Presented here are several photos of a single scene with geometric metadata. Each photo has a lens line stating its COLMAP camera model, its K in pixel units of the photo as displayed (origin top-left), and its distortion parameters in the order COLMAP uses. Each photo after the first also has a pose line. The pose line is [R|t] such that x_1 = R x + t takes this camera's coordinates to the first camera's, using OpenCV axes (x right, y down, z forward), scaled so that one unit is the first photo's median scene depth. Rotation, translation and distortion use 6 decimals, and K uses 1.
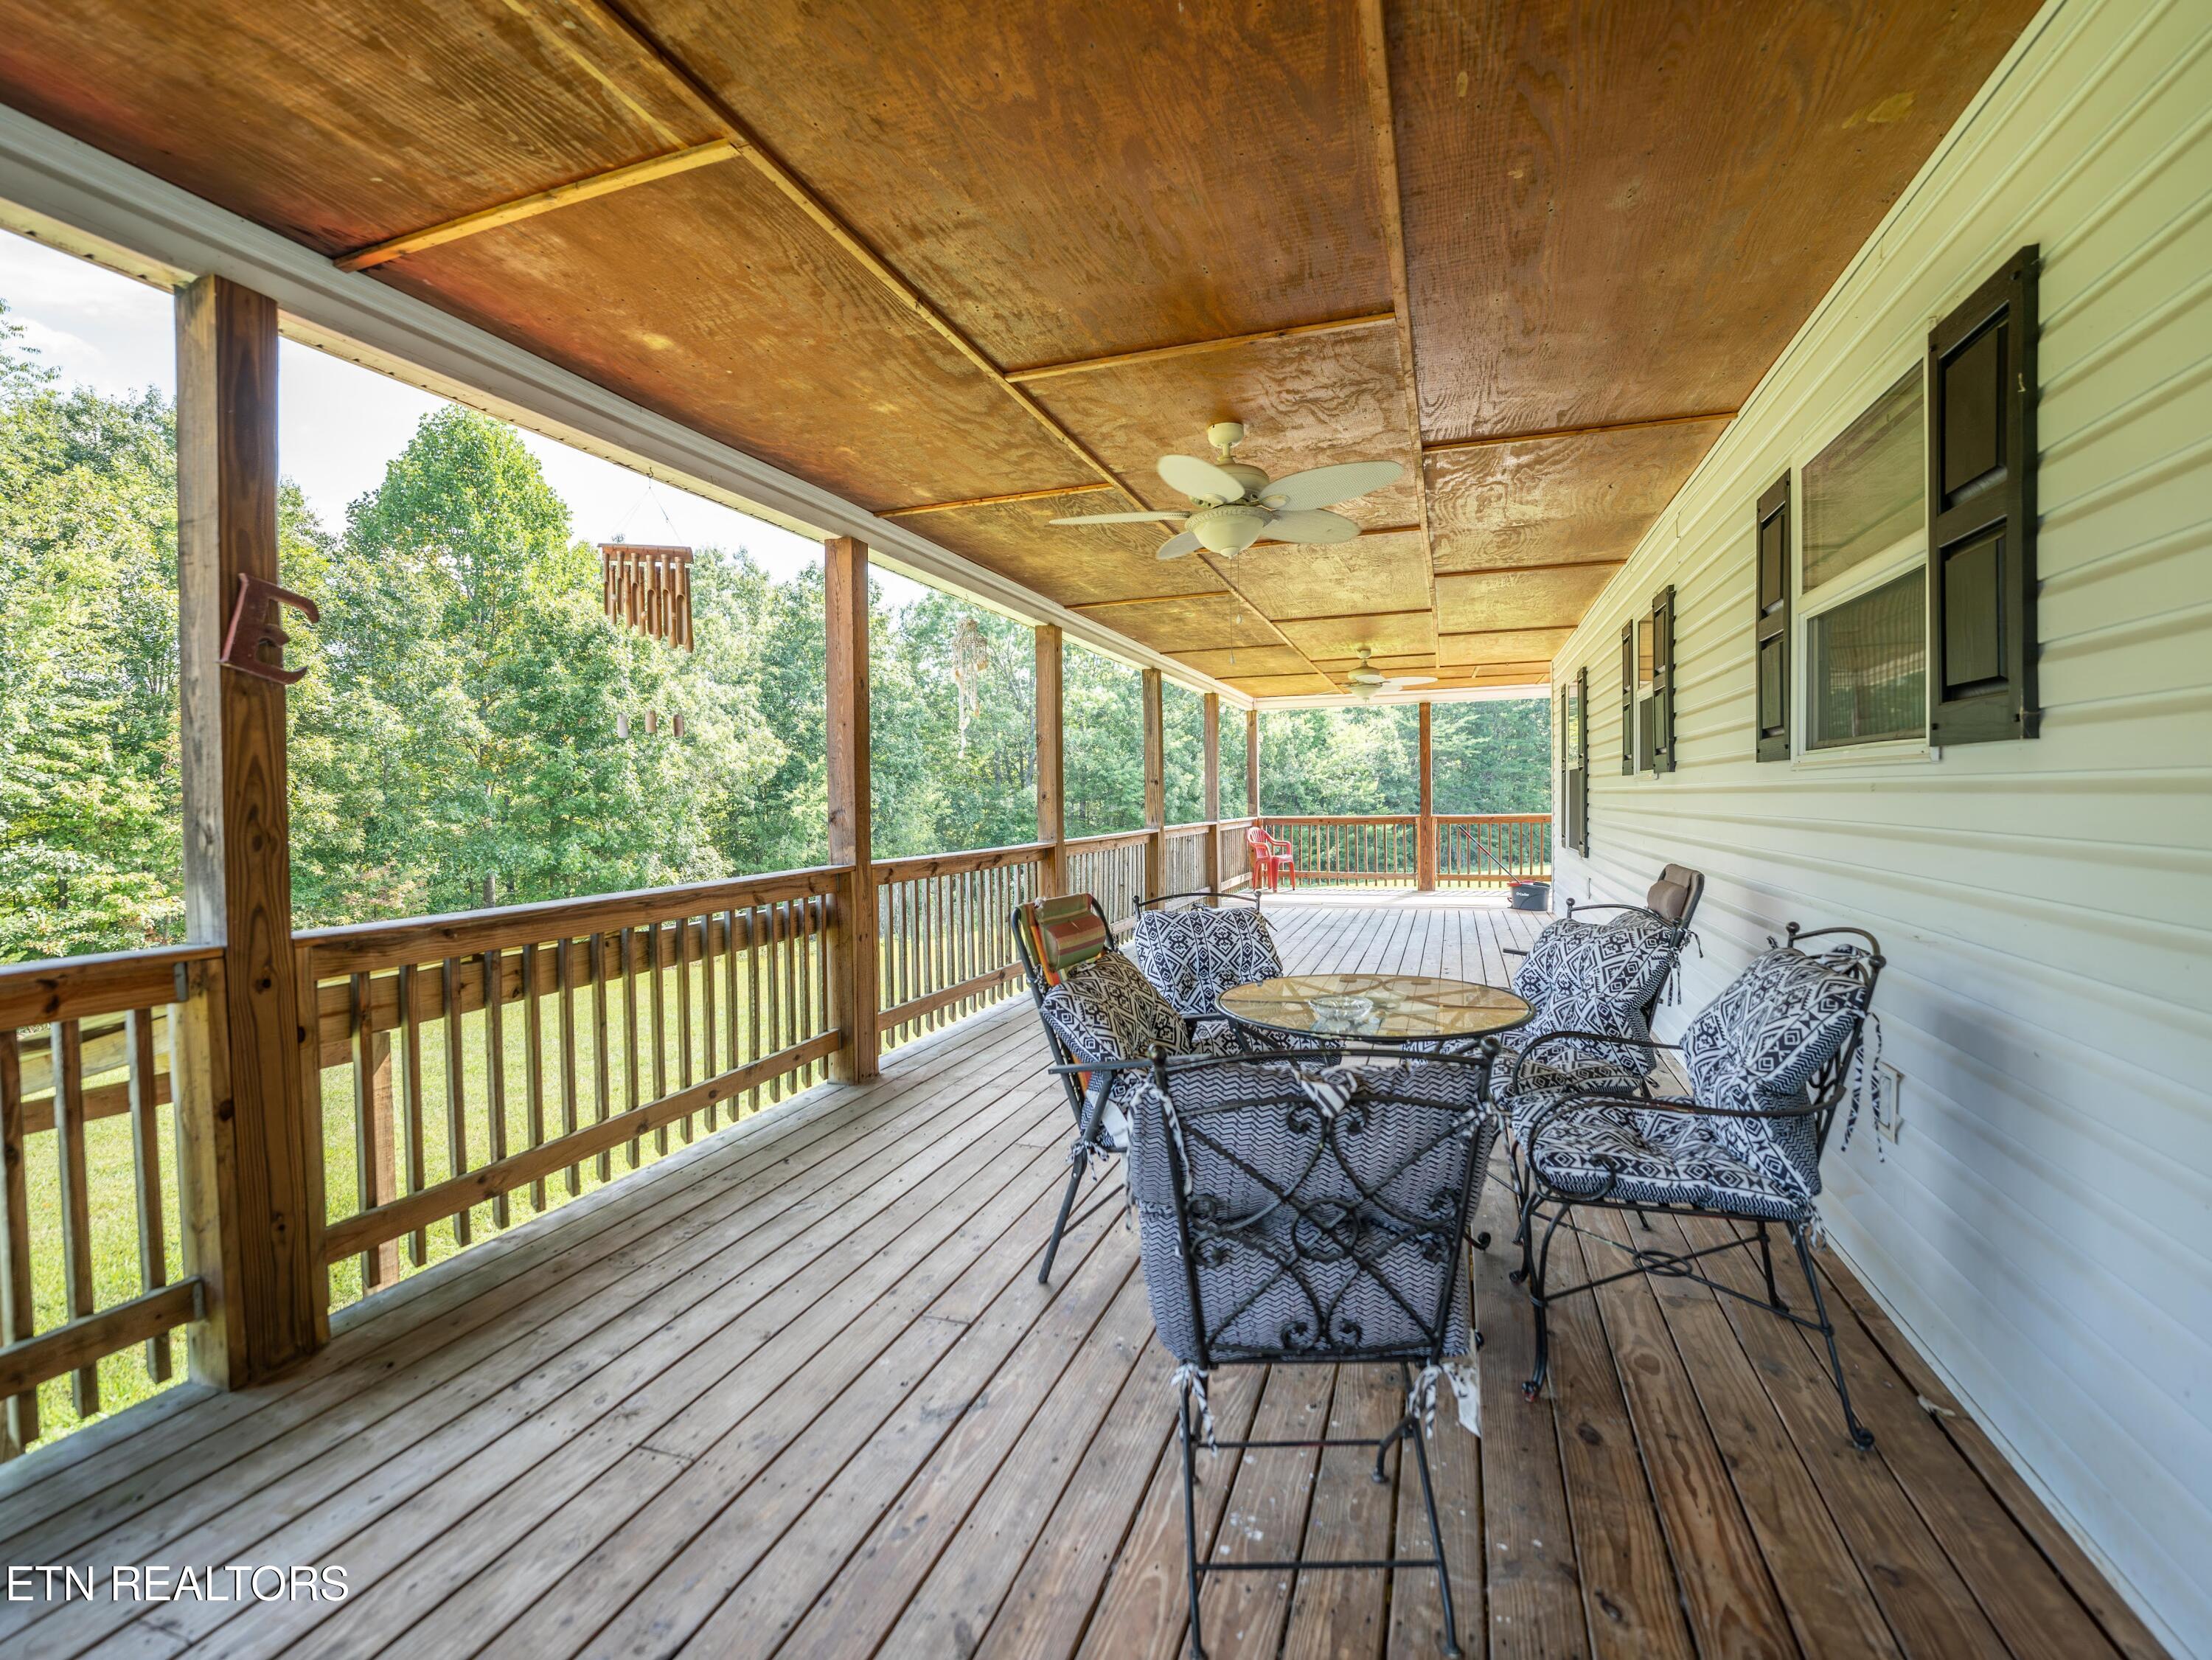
lens RADIAL K [[1012.1, 0, 1105.5], [0, 1012.1, 828.4], [0, 0, 1]] dist [-0.021601, -0.000594]
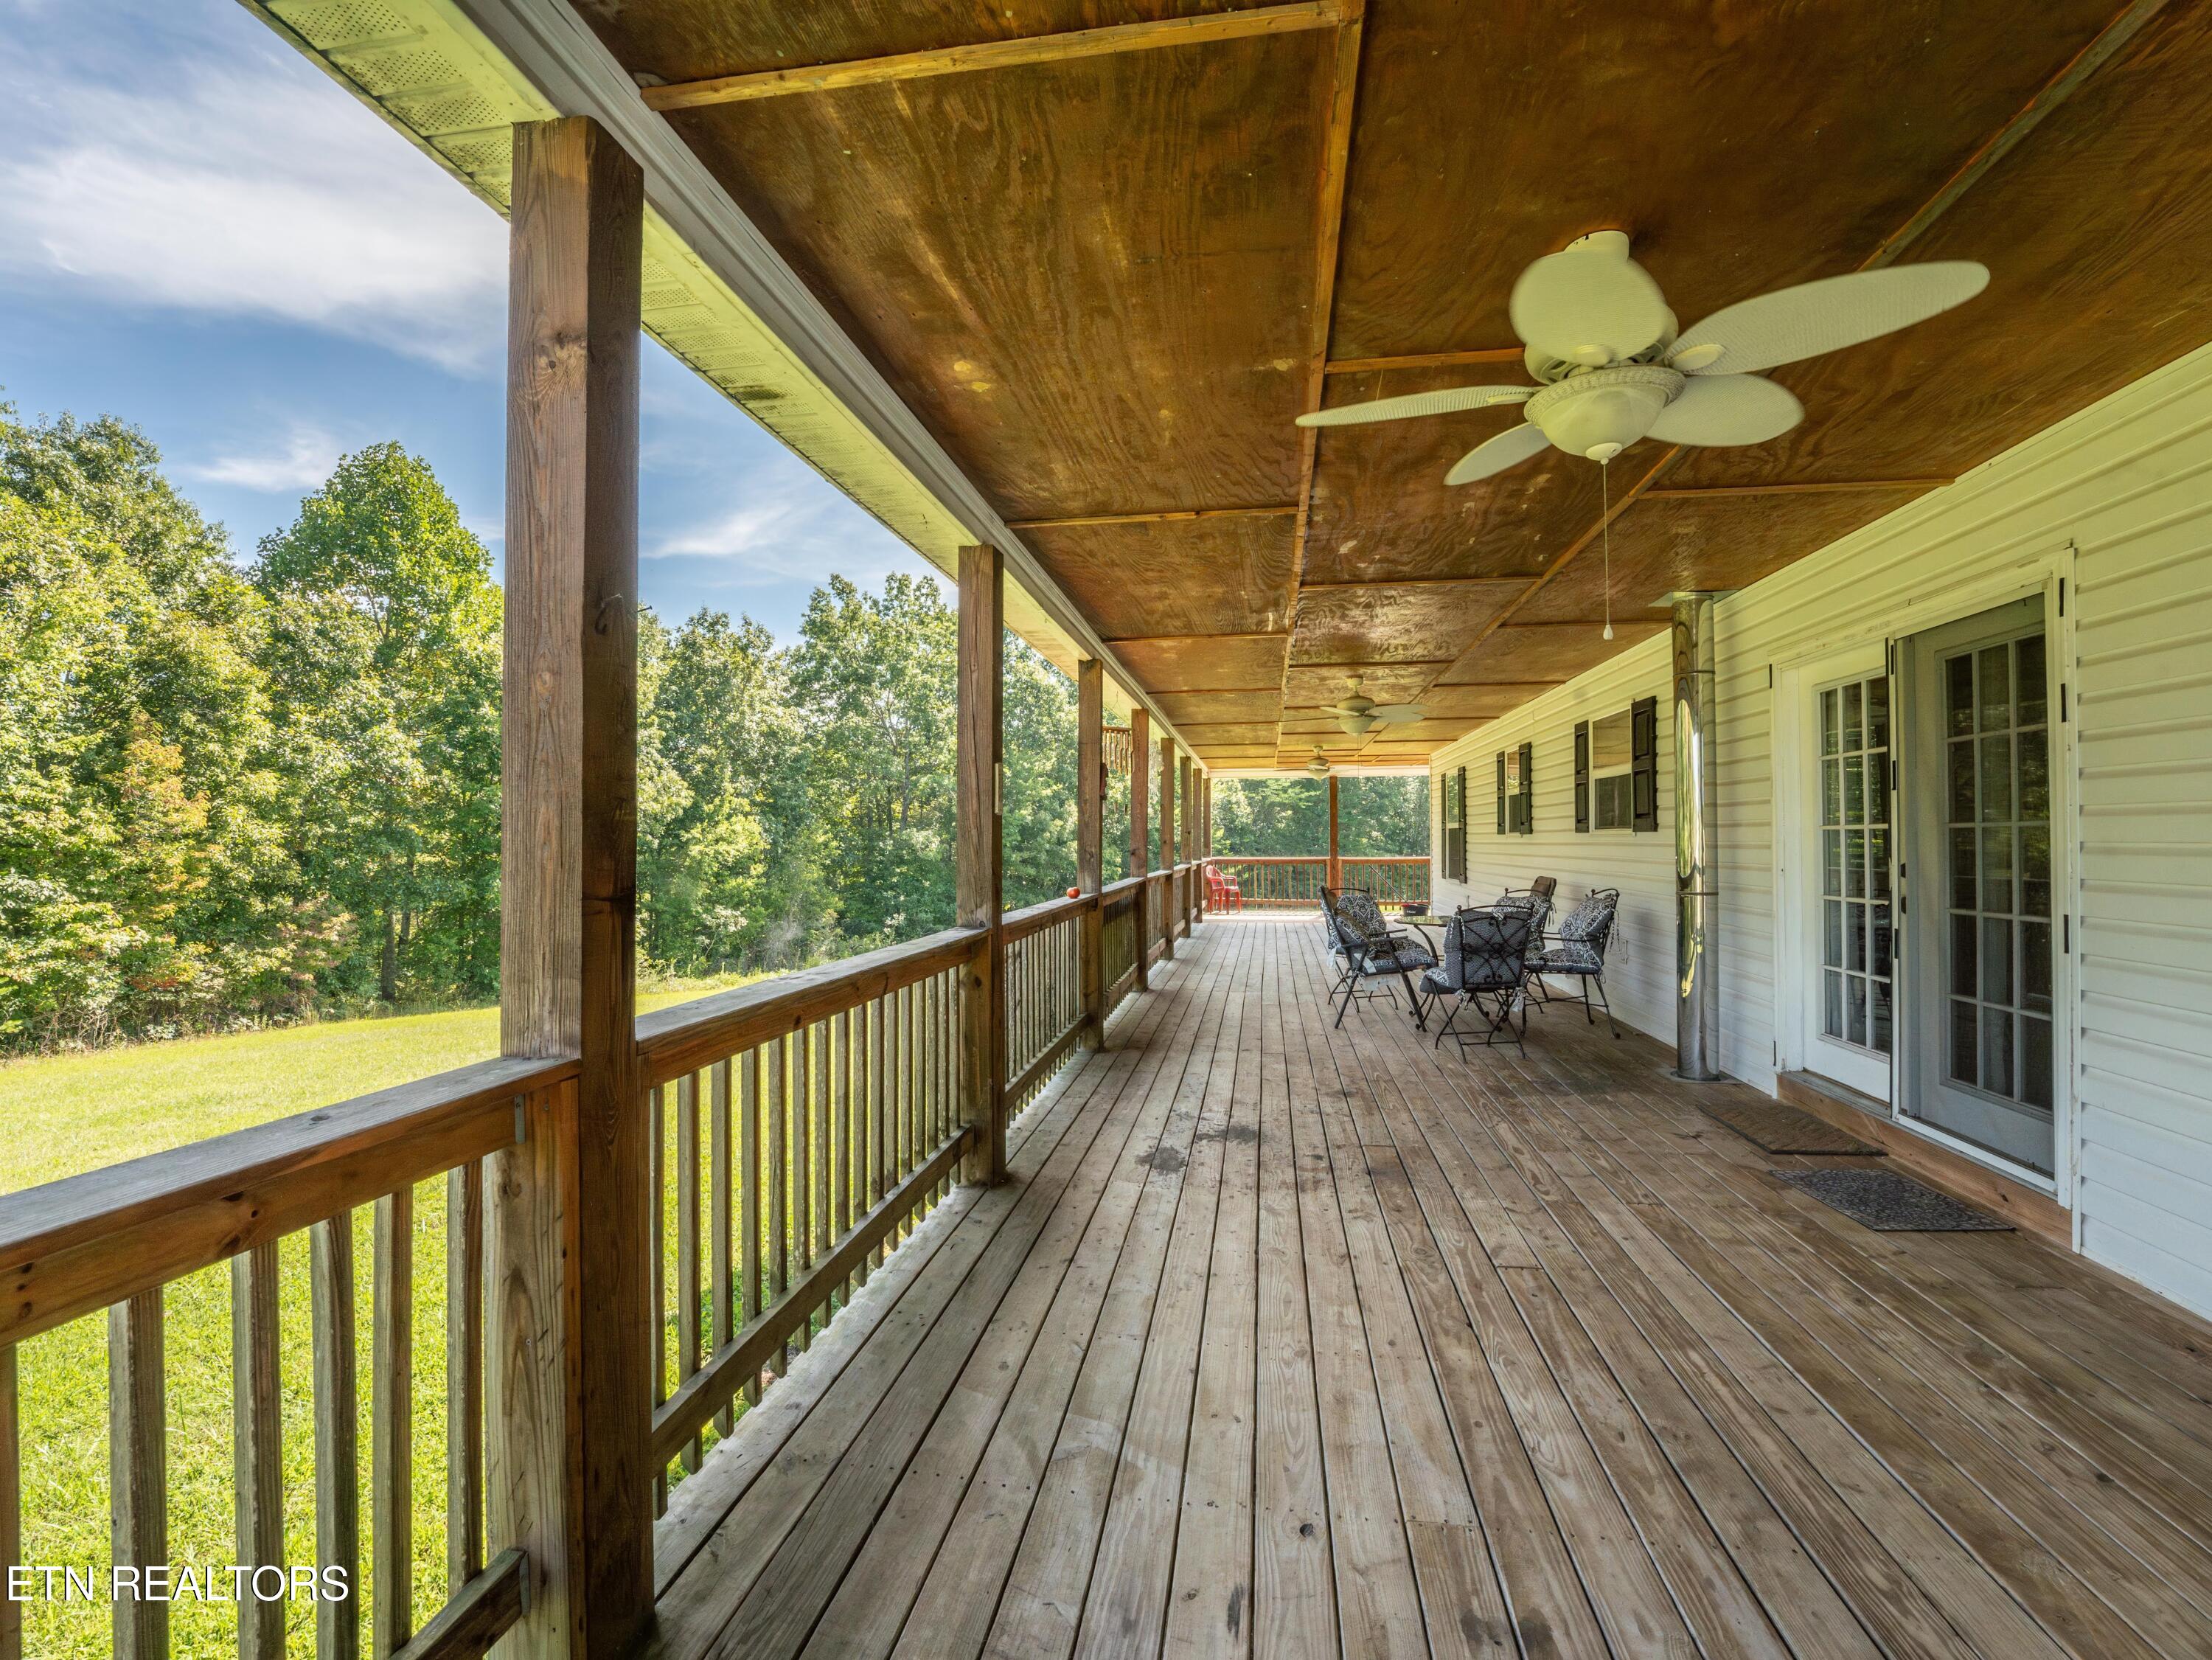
lens RADIAL K [[1012.1, 0, 1105.3], [0, 1012.1, 829.7], [0, 0, 1]] dist [-0.021601, -0.000594]
pose [[0.985522, 0.014686, 0.168909, -0.103651], [-0.007549, 0.999054, -0.042819, 0.004635], [-0.169378, 0.040924, 0.984701, -0.141669]]
